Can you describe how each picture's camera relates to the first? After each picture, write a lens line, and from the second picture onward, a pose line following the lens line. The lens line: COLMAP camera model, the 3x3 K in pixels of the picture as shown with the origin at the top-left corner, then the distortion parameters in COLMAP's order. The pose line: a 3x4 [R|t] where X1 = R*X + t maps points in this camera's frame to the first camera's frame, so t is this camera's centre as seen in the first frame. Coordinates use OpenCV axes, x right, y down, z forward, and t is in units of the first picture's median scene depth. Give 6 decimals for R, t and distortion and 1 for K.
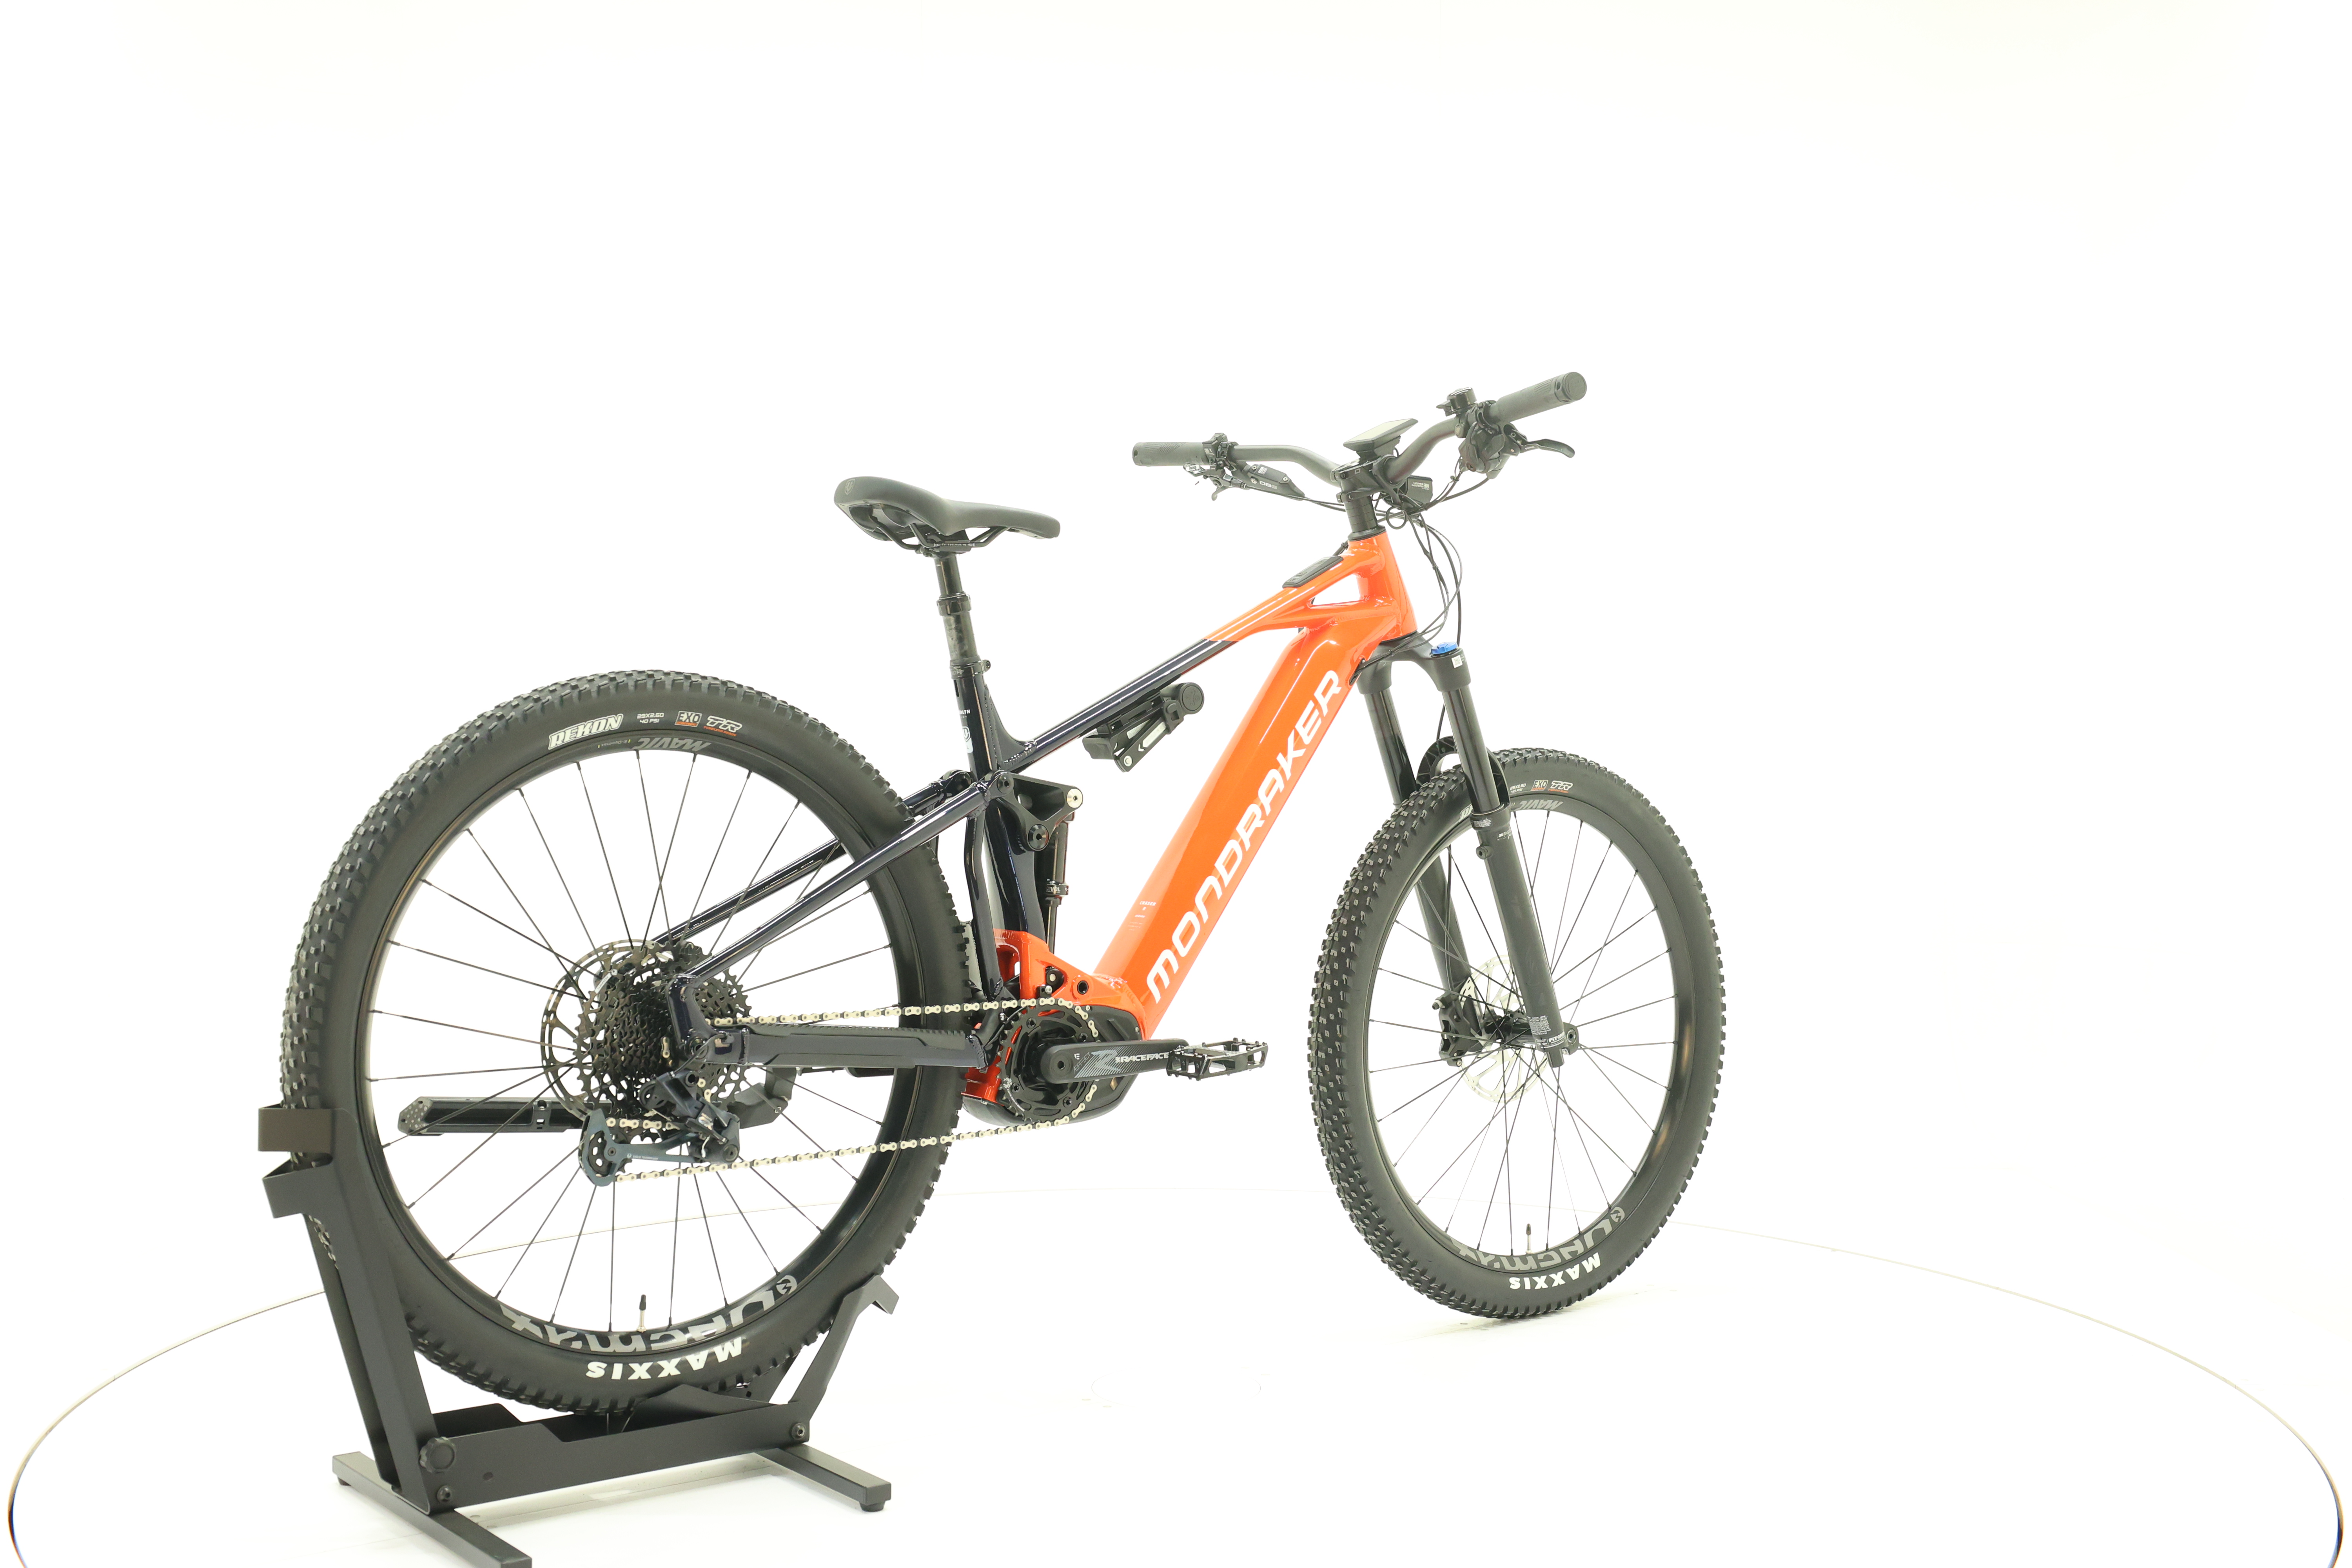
lens RADIAL K [[2528.0, 0, 1168.6], [0, 2528.0, 782.2], [0, 0, 1]] dist [-0.002708, 0.000000]
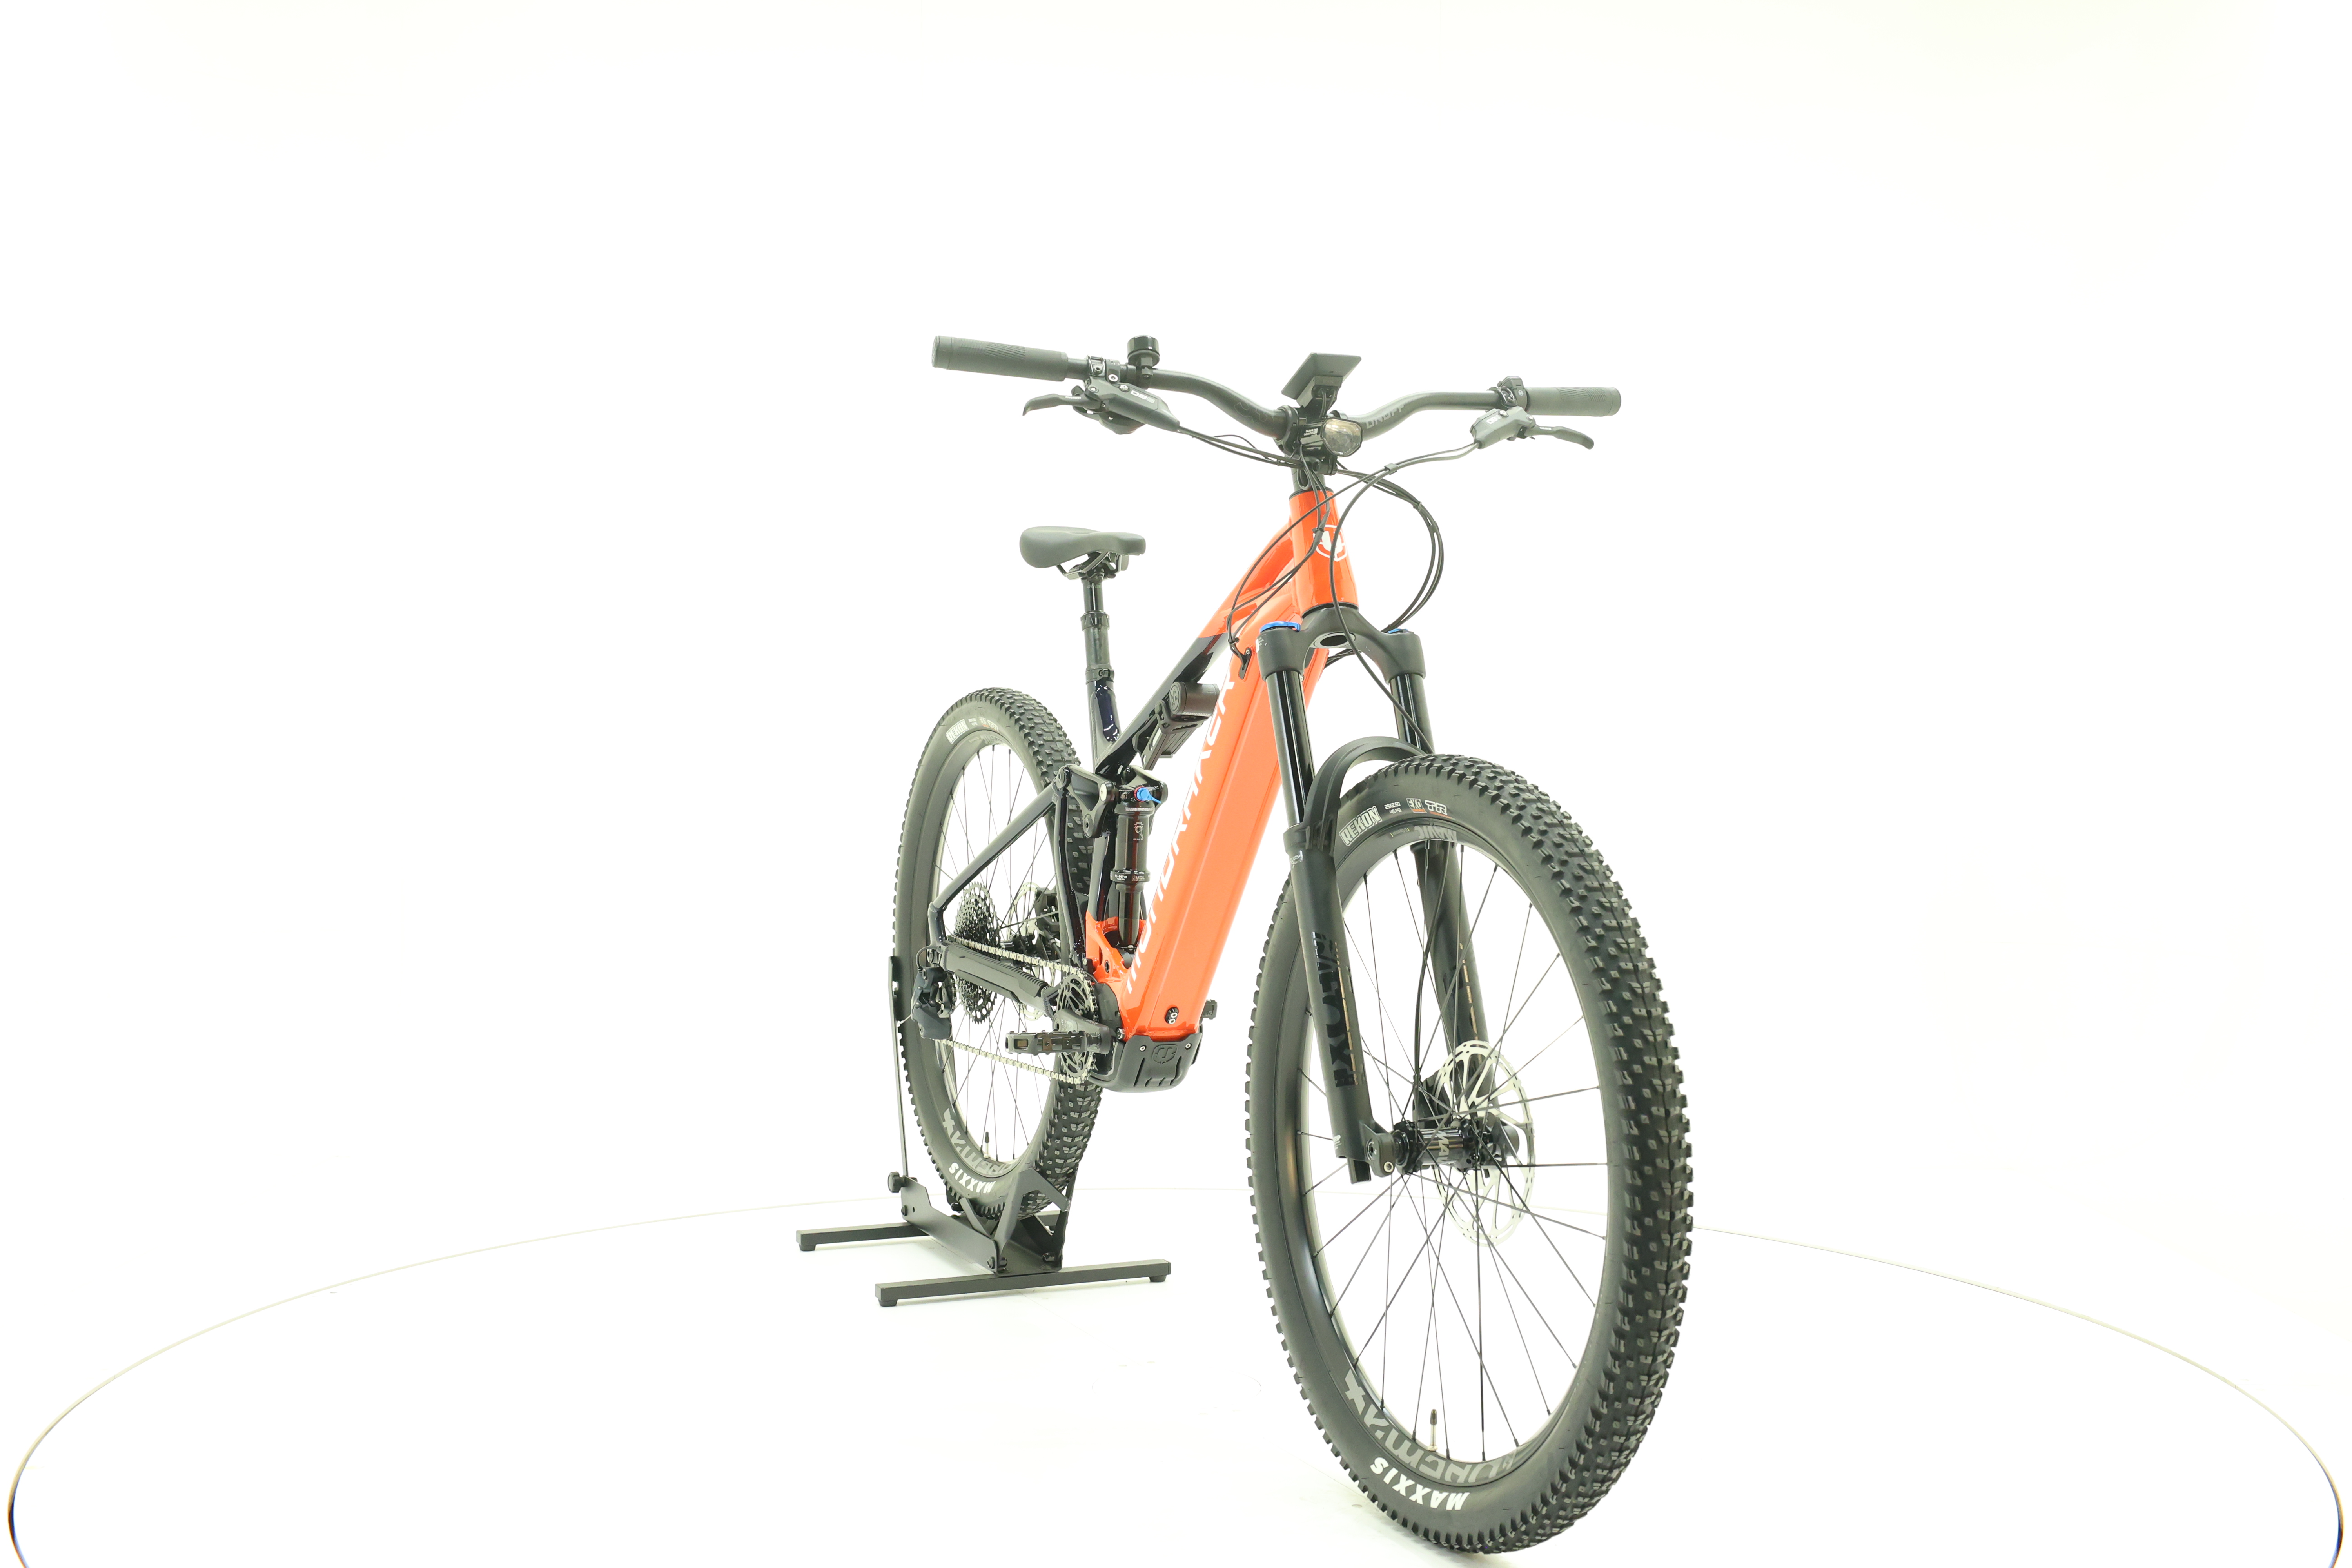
lens RADIAL K [[2528.0, 0, 1177.1], [0, 2528.0, 784.8], [0, 0, 1]] dist [-0.002708, 0.000000]
pose [[-0.241549, 0.018230, -0.970217, 1.018536], [-0.024608, 0.999387, 0.024905, -0.024952], [0.970076, 0.029890, -0.240953, 1.297093]]
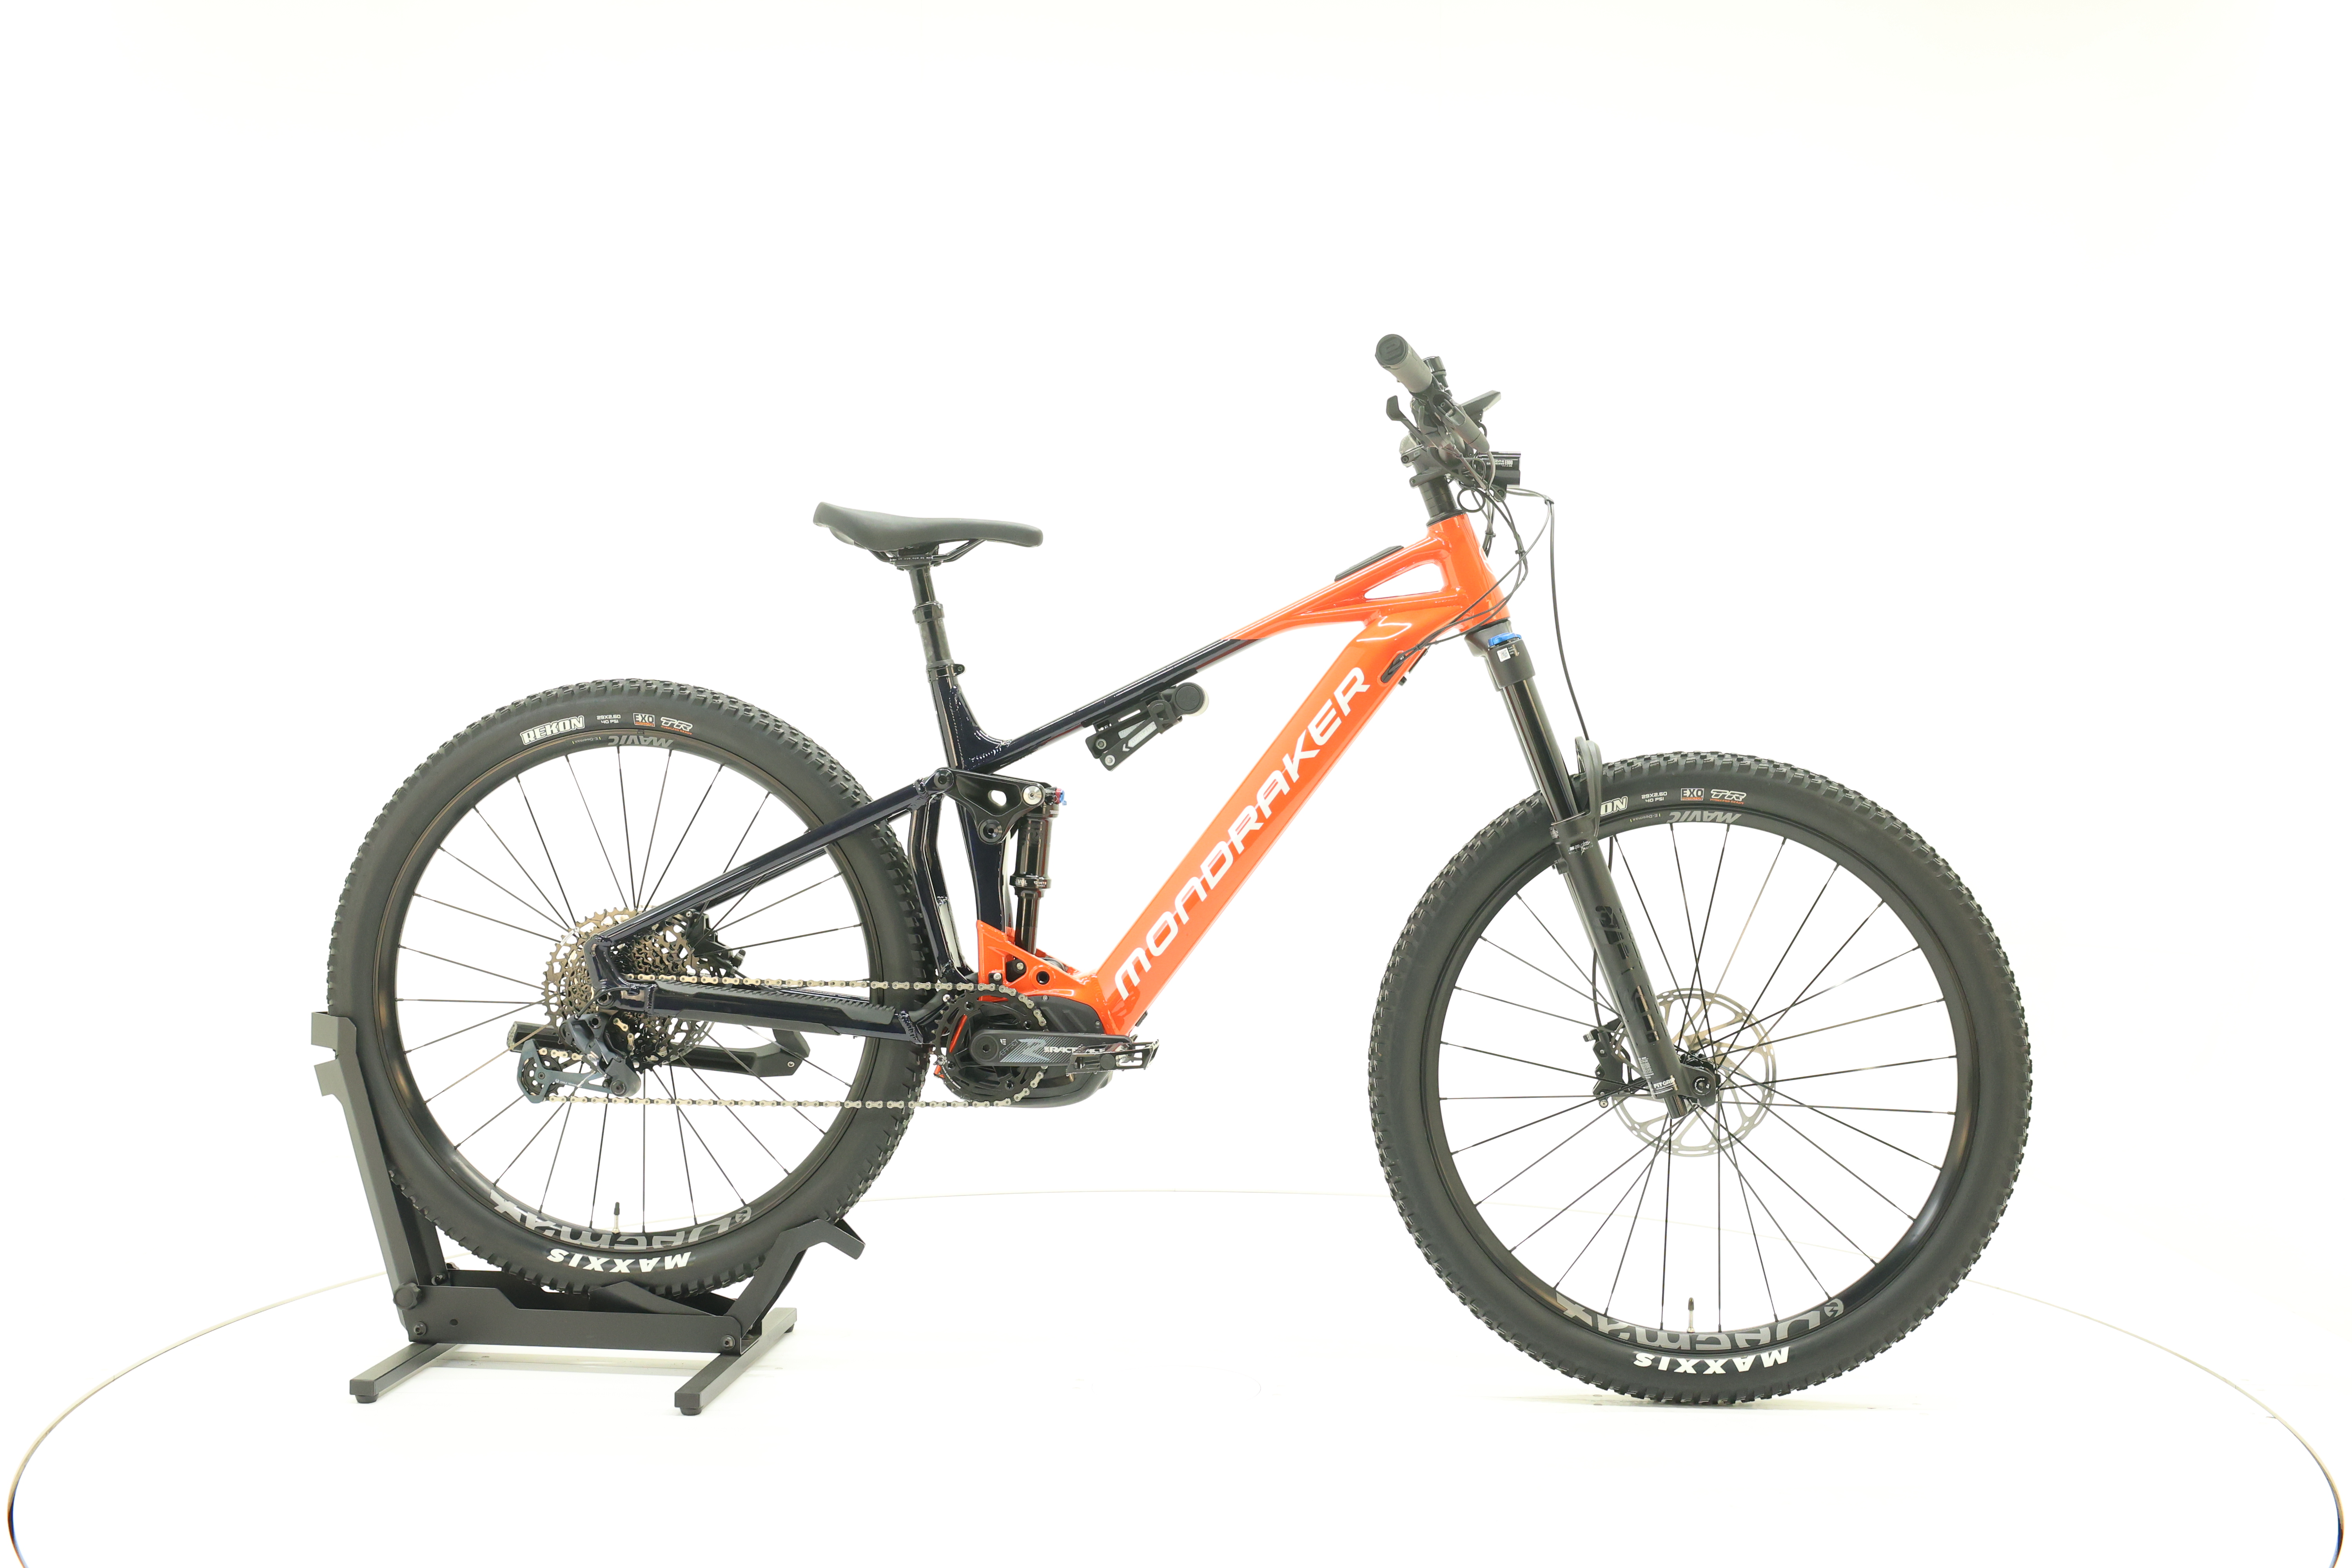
lens RADIAL K [[2528.0, 0, 1180.7], [0, 2528.0, 783.7], [0, 0, 1]] dist [-0.002708, 0.000000]
pose [[0.716234, 0.014362, -0.697712, 0.734360], [-0.016029, 0.999863, 0.004127, -0.003704], [0.697676, 0.008228, 0.716367, 0.297213]]
